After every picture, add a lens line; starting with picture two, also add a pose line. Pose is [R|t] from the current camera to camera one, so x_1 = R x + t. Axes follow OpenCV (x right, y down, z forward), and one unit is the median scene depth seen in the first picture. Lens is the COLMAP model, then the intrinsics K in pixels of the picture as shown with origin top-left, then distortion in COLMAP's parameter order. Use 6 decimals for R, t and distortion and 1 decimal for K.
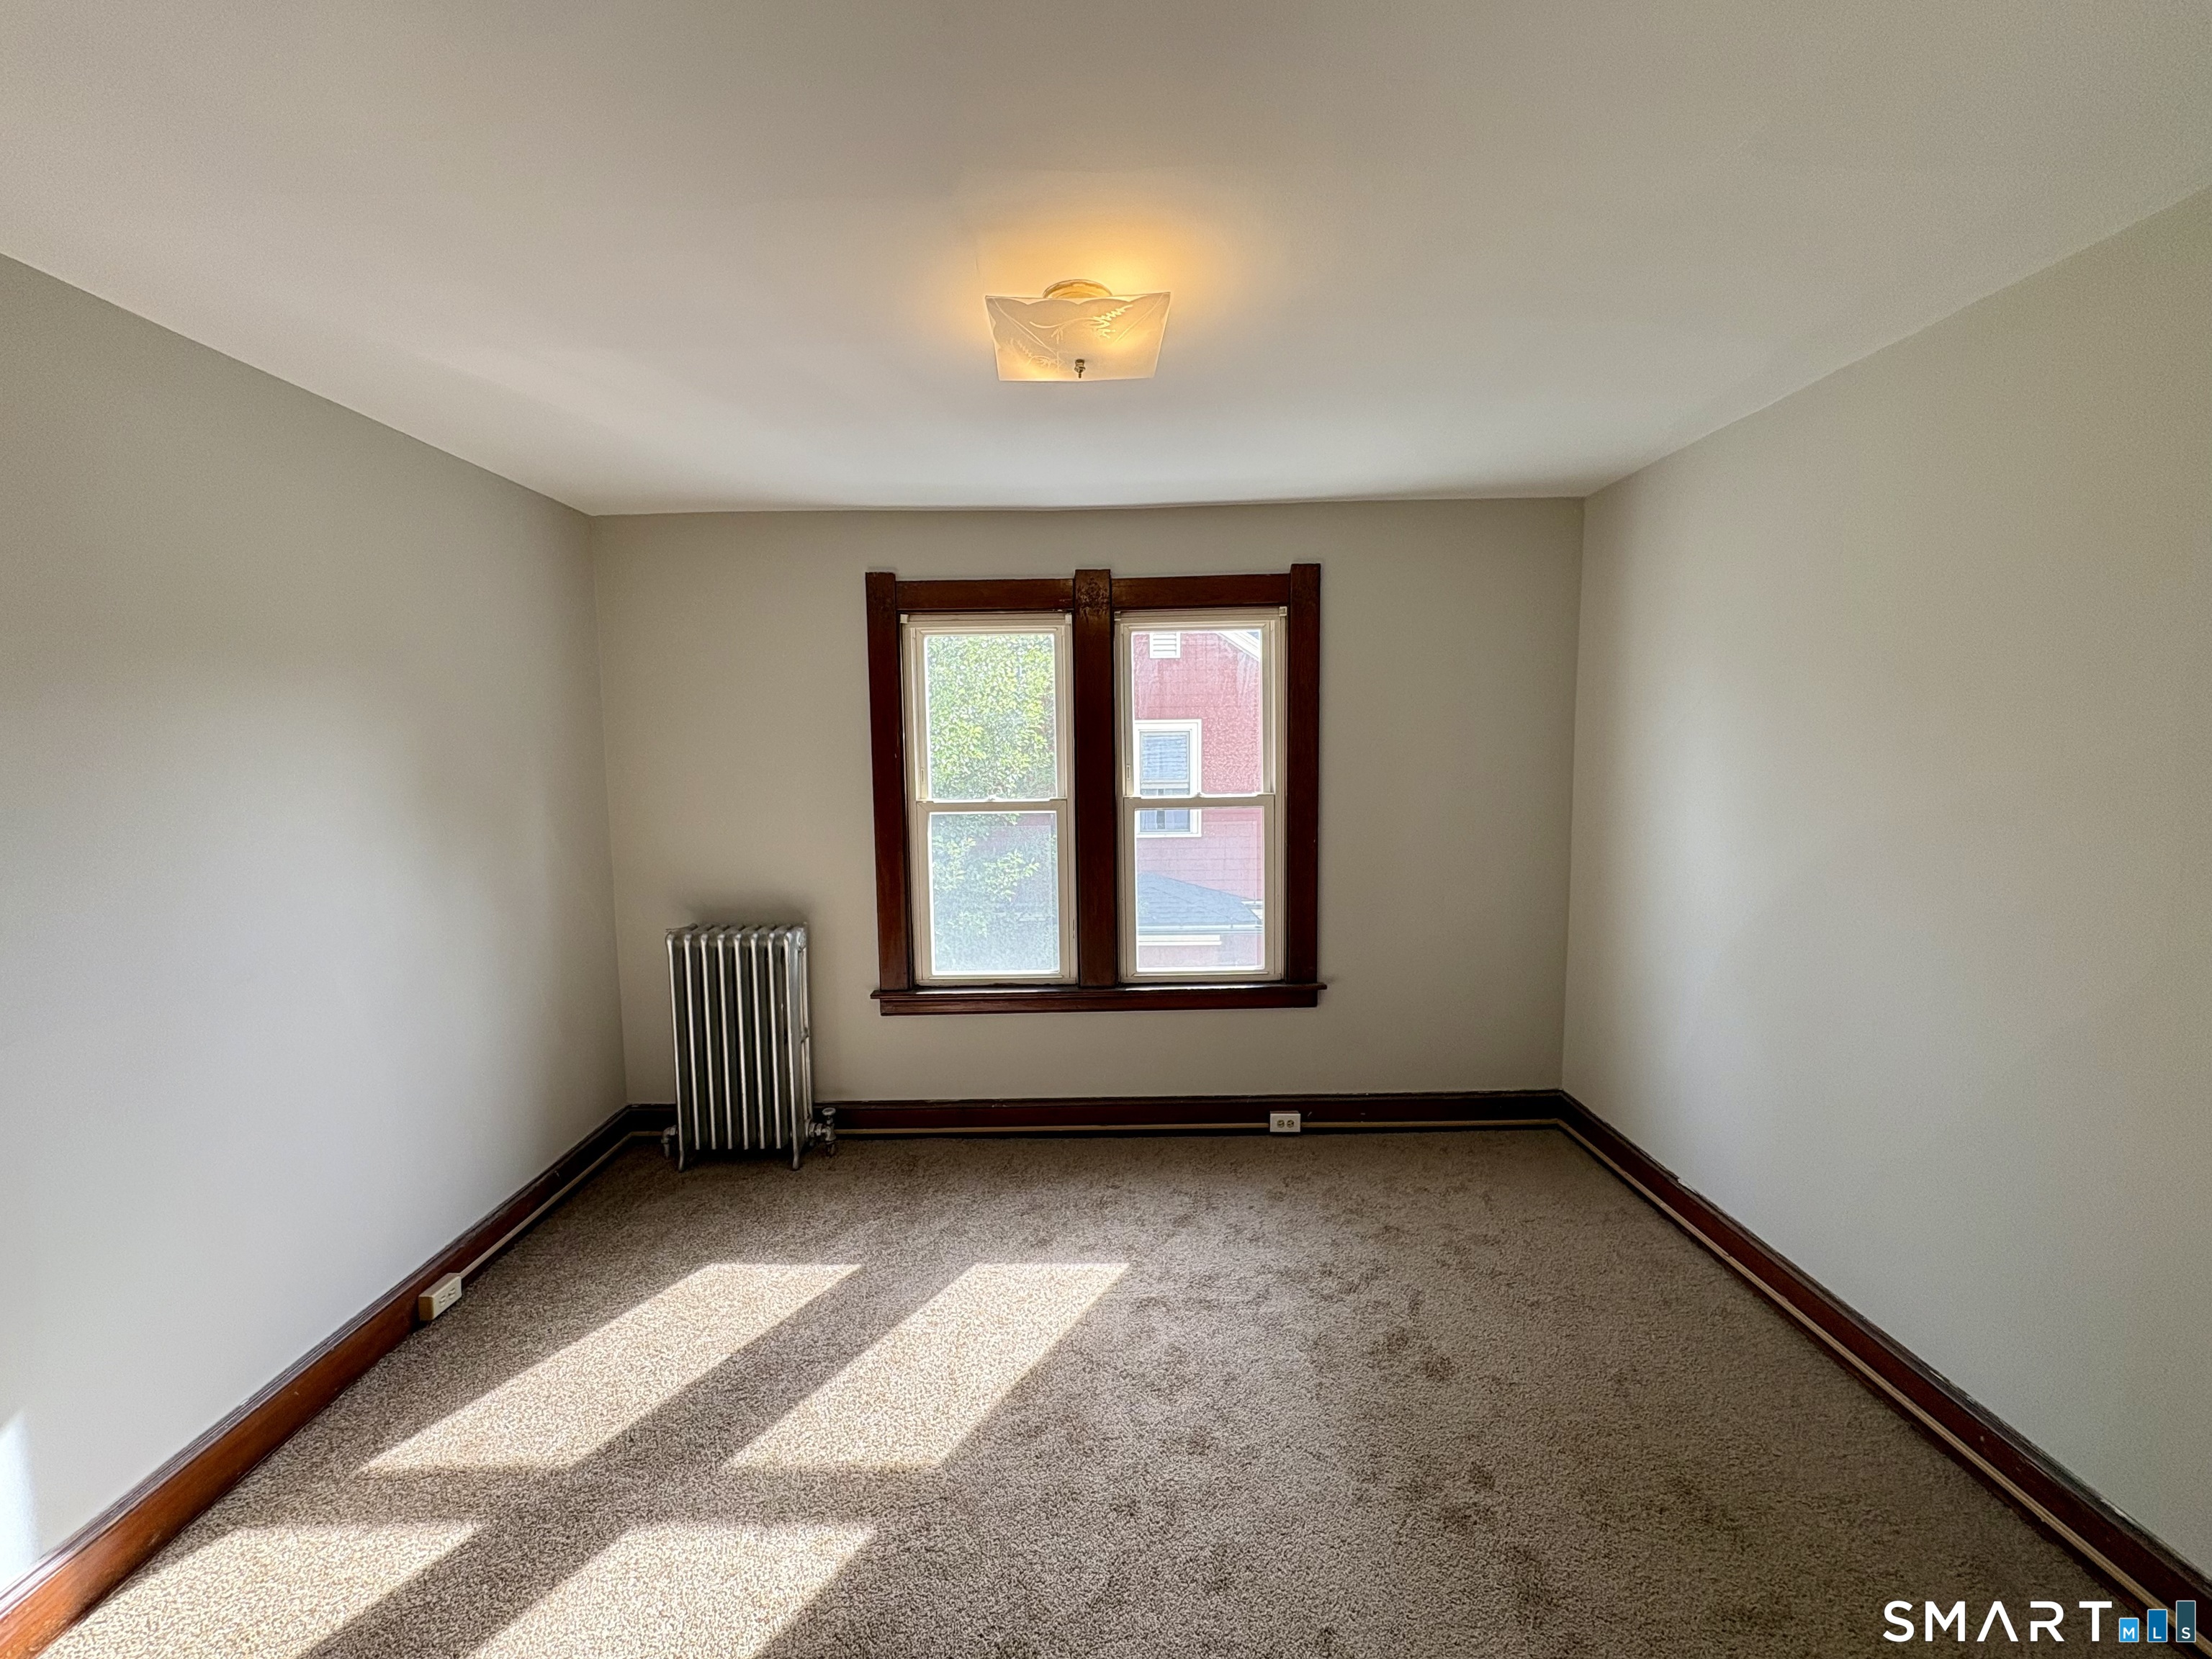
lens RADIAL K [[881.8, 0, 1094.5], [0, 881.8, 832.3], [0, 0, 1]] dist [0.000333, -0.000197]
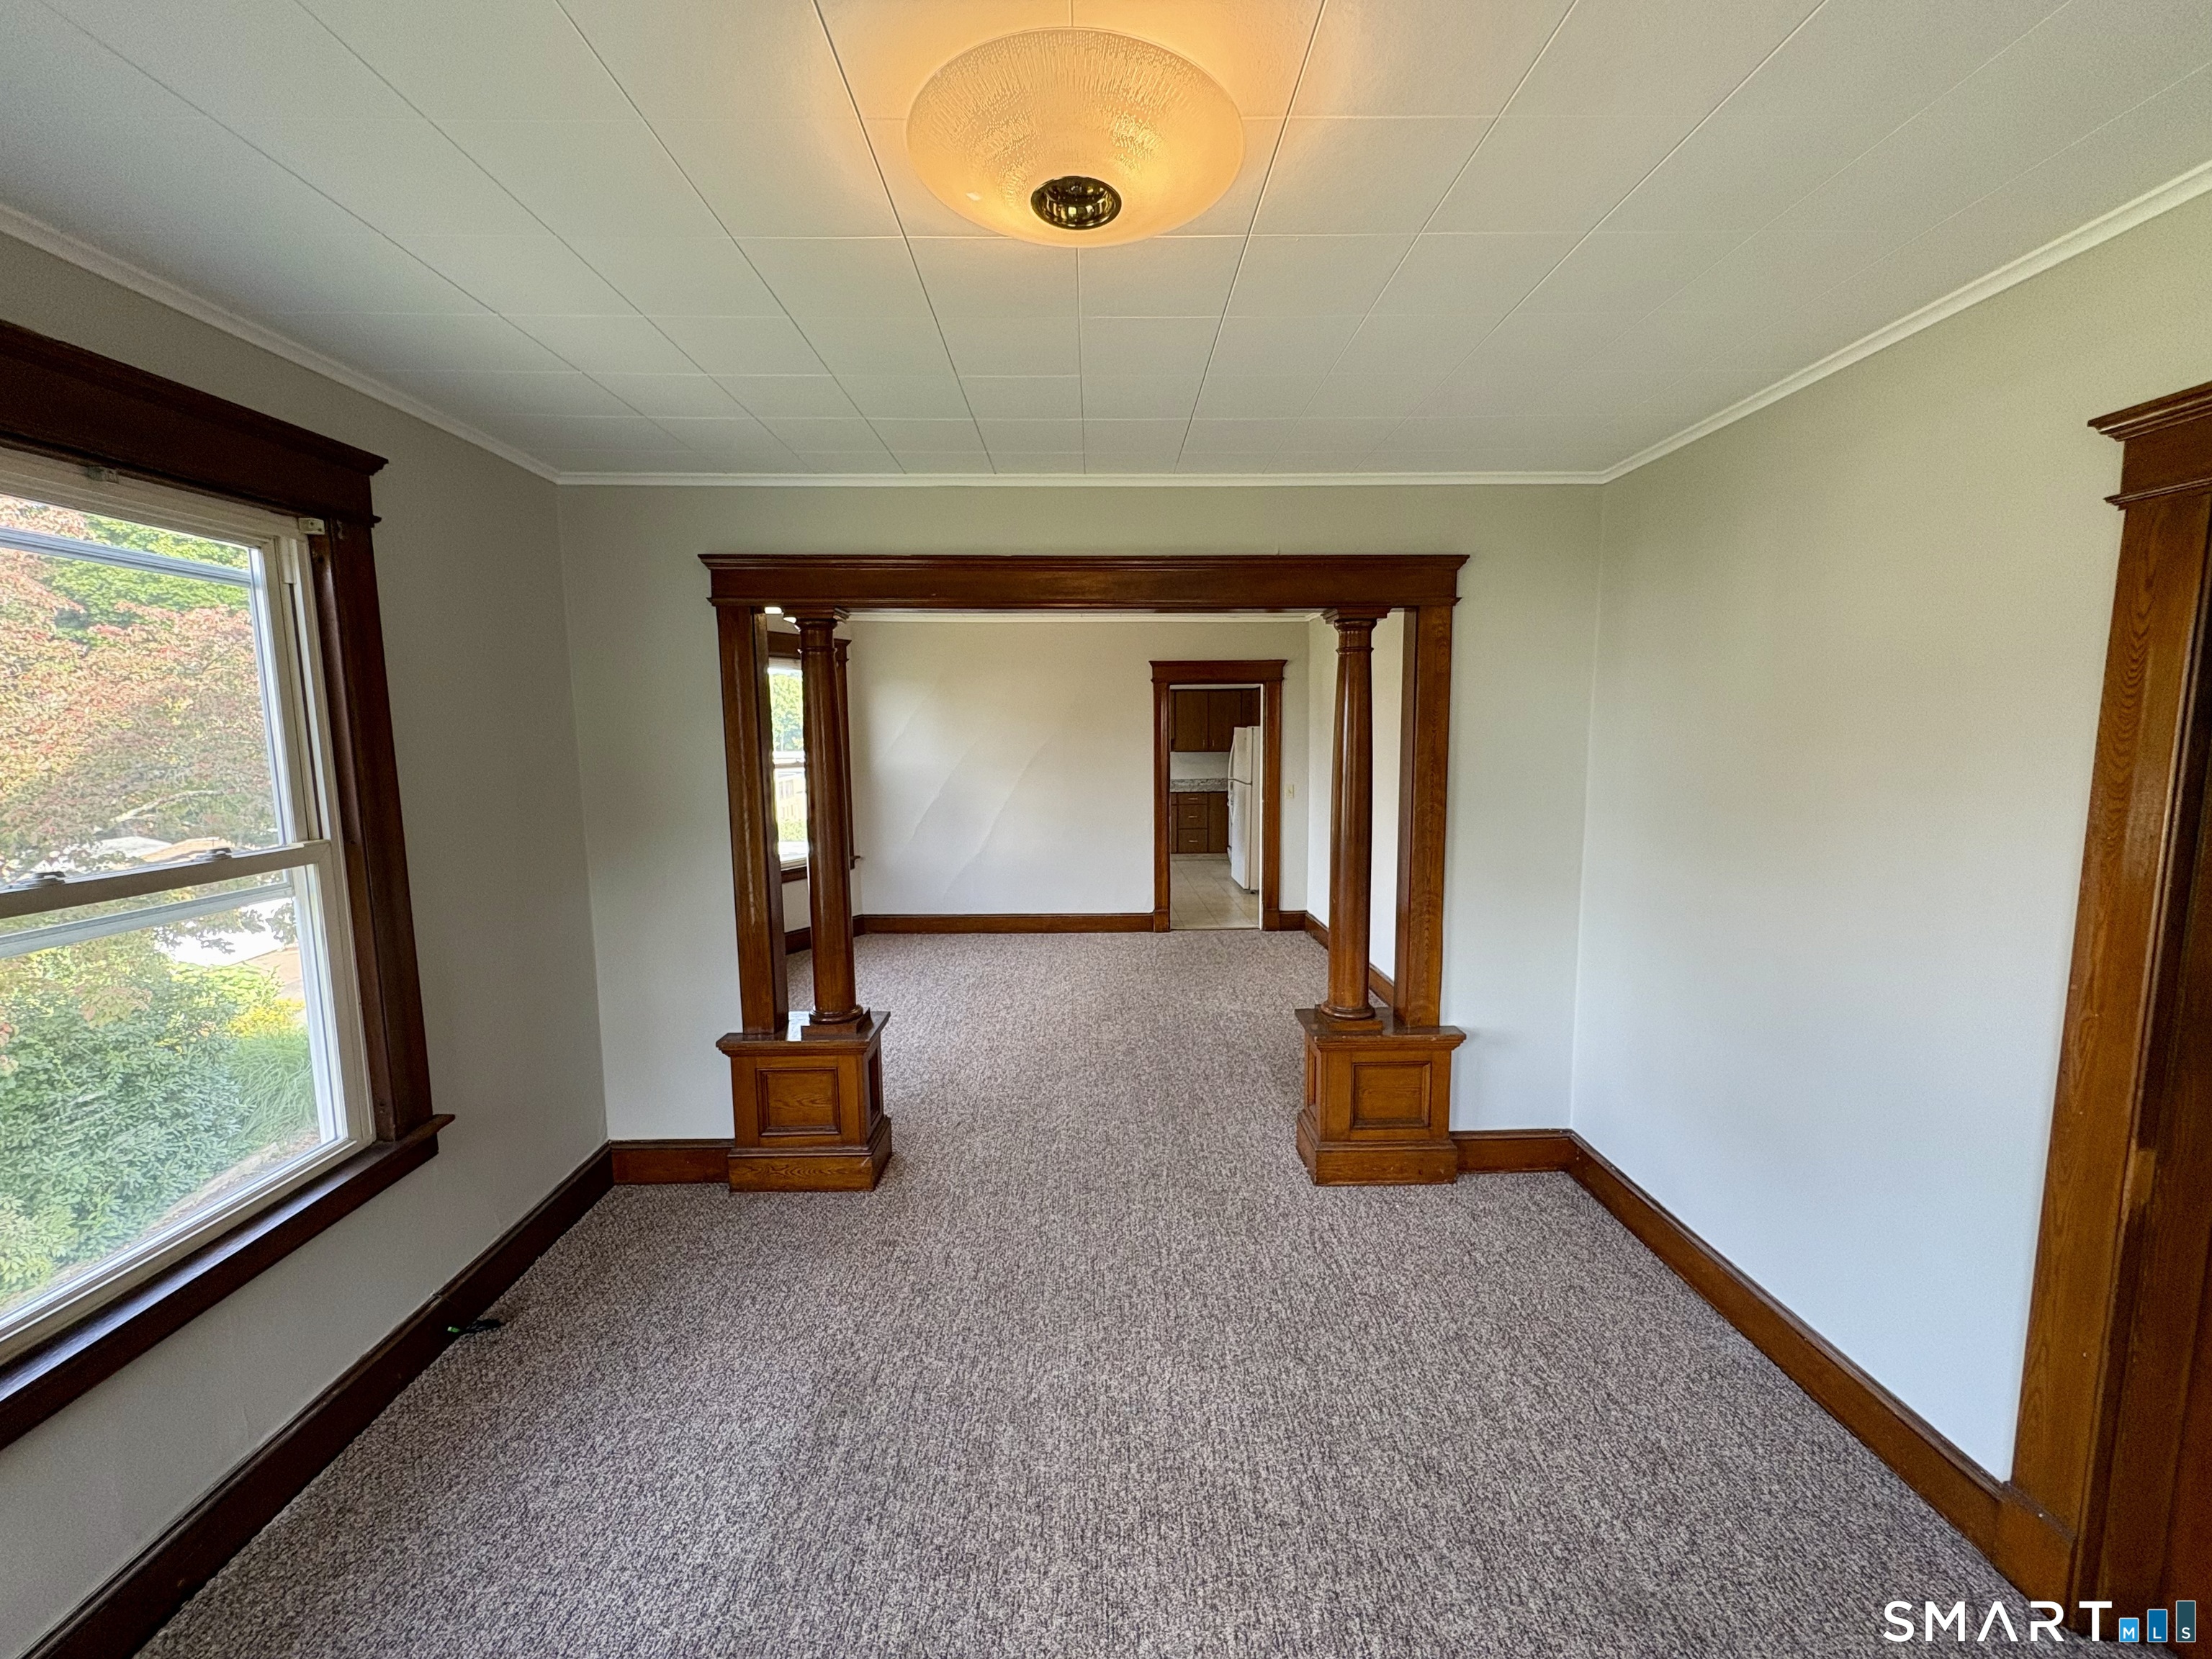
lens RADIAL K [[881.8, 0, 1097.2], [0, 881.8, 831.7], [0, 0, 1]] dist [0.000333, -0.000197]
pose [[-0.011331, -0.100778, 0.994844, -0.386504], [0.108990, 0.988856, 0.101413, -0.053502], [-0.993978, 0.109578, -0.000221, 0.506168]]
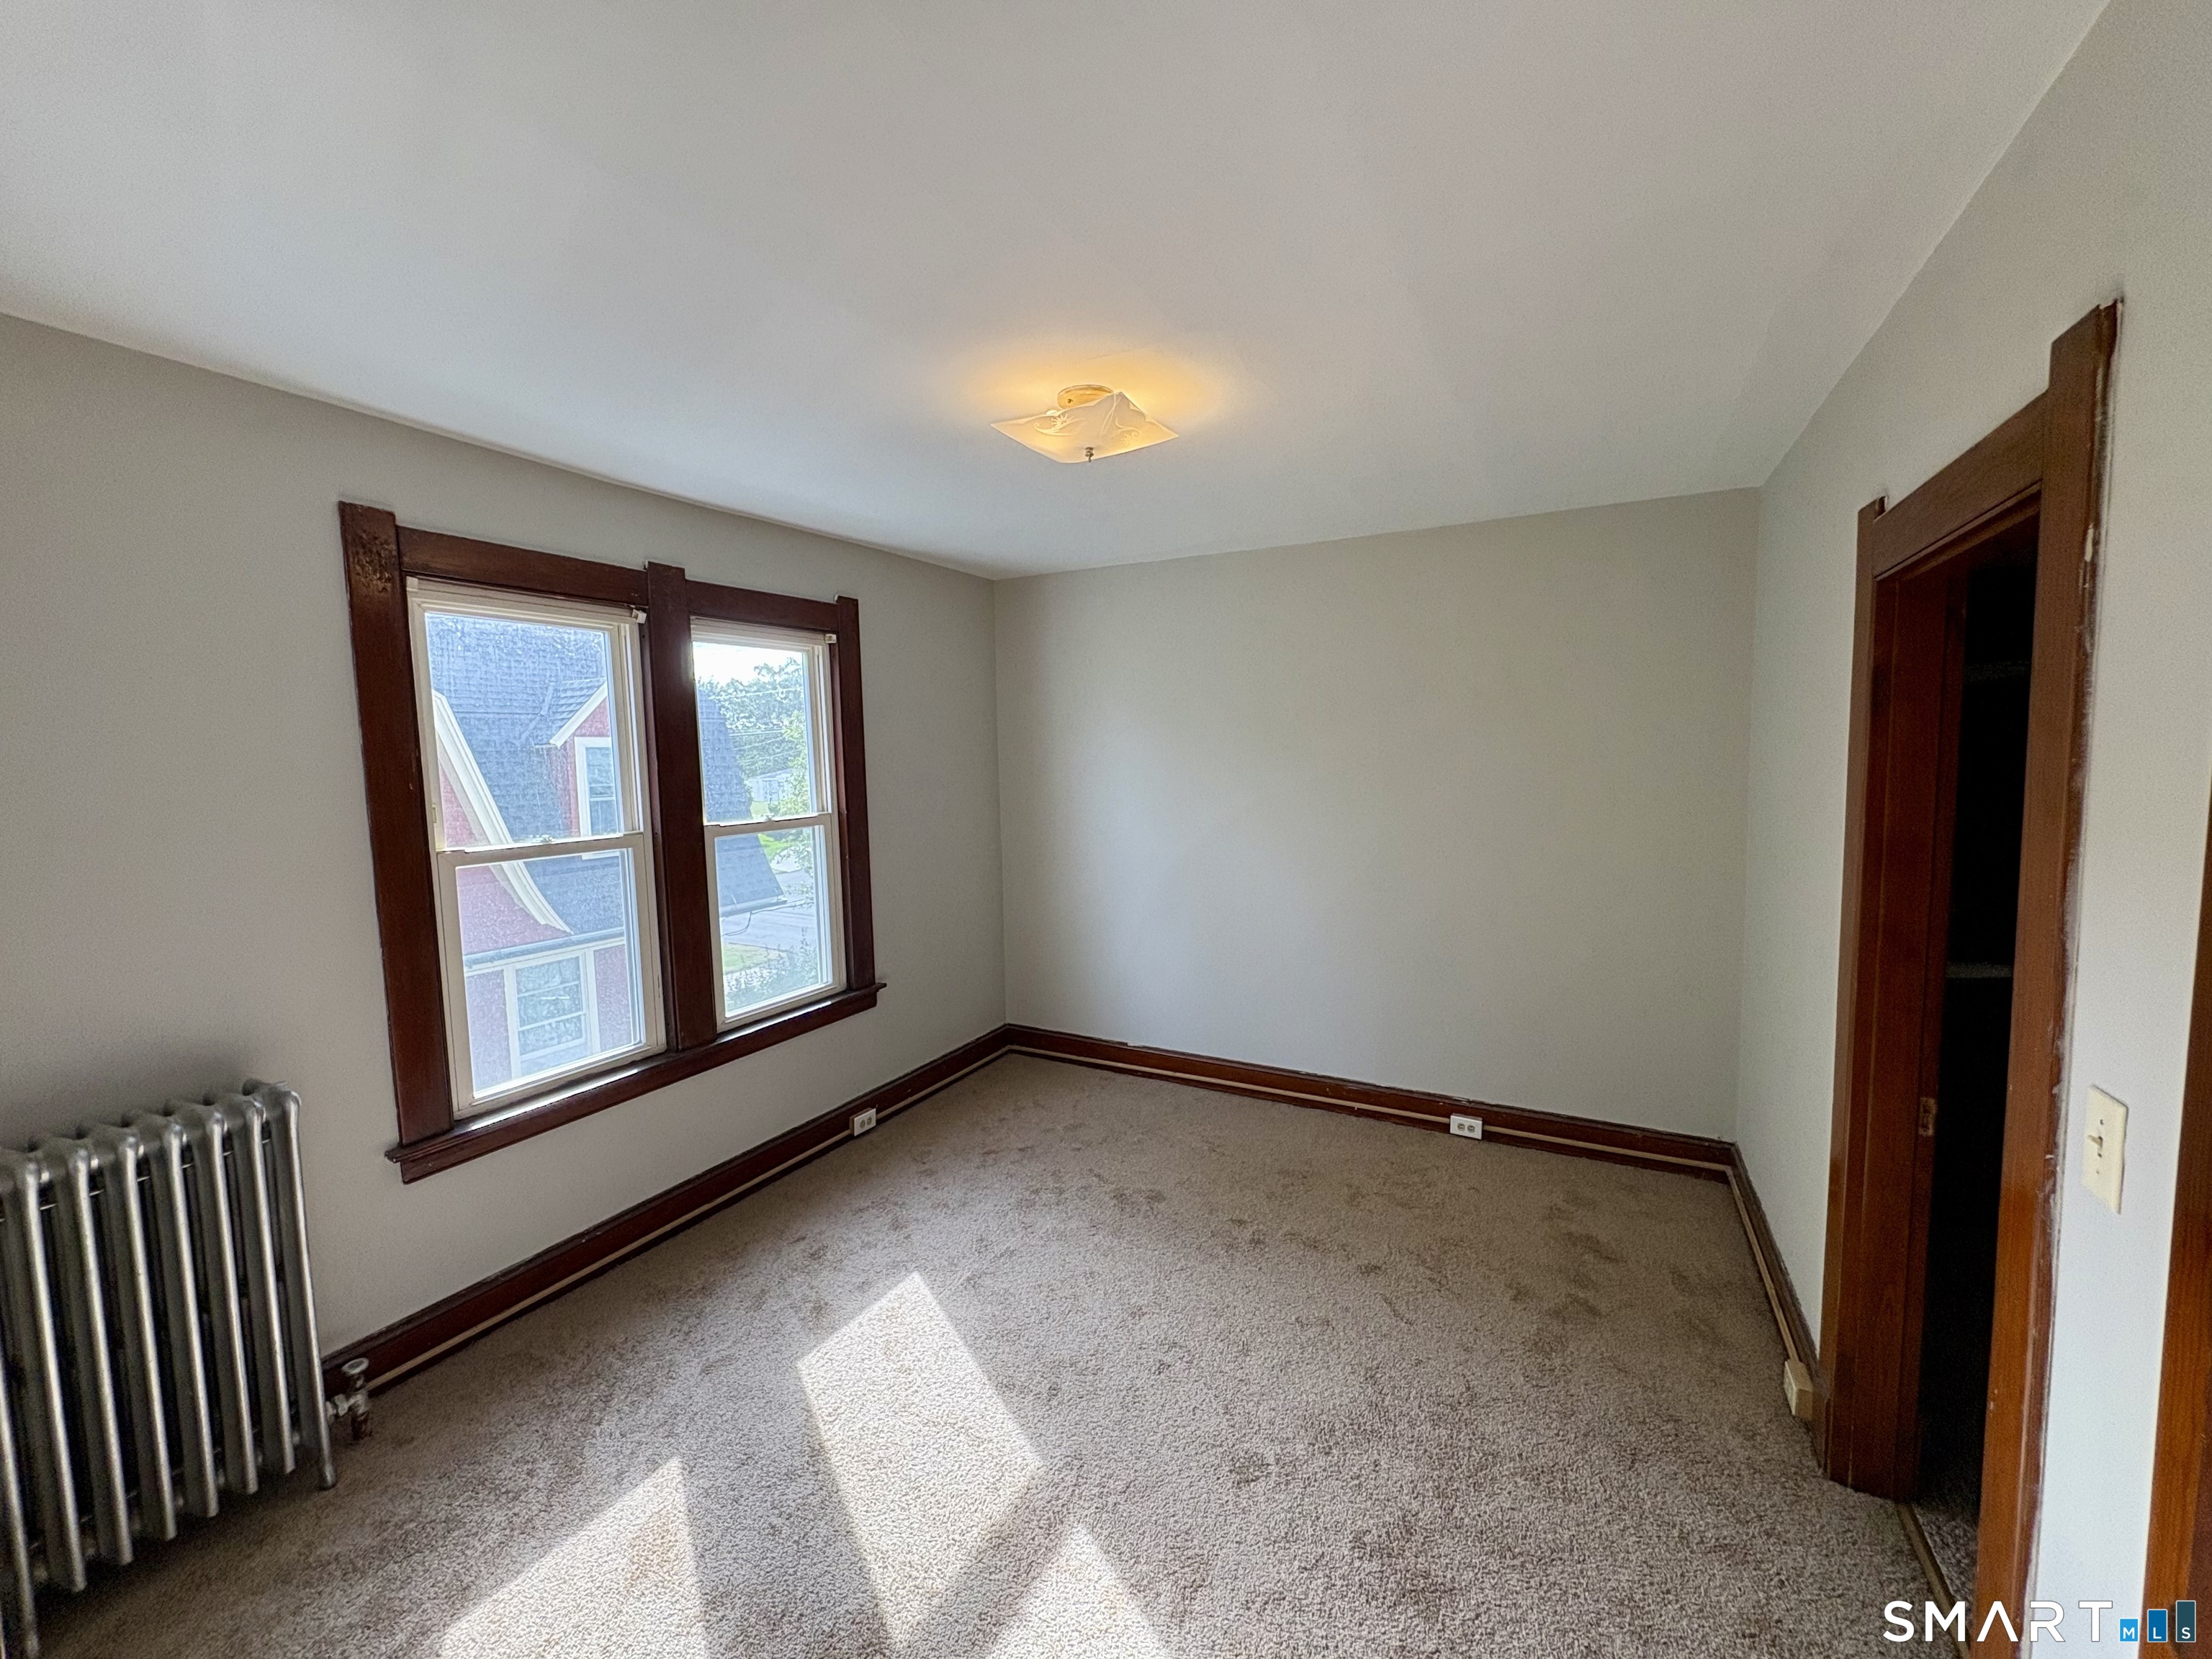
lens RADIAL K [[881.8, 0, 1103.9], [0, 881.8, 833.9], [0, 0, 1]] dist [0.000333, -0.000197]
pose [[0.475987, -0.075765, 0.876183, -0.566207], [0.097919, 0.994653, 0.032815, -0.021476], [-0.873984, 0.070175, 0.480861, 0.224250]]
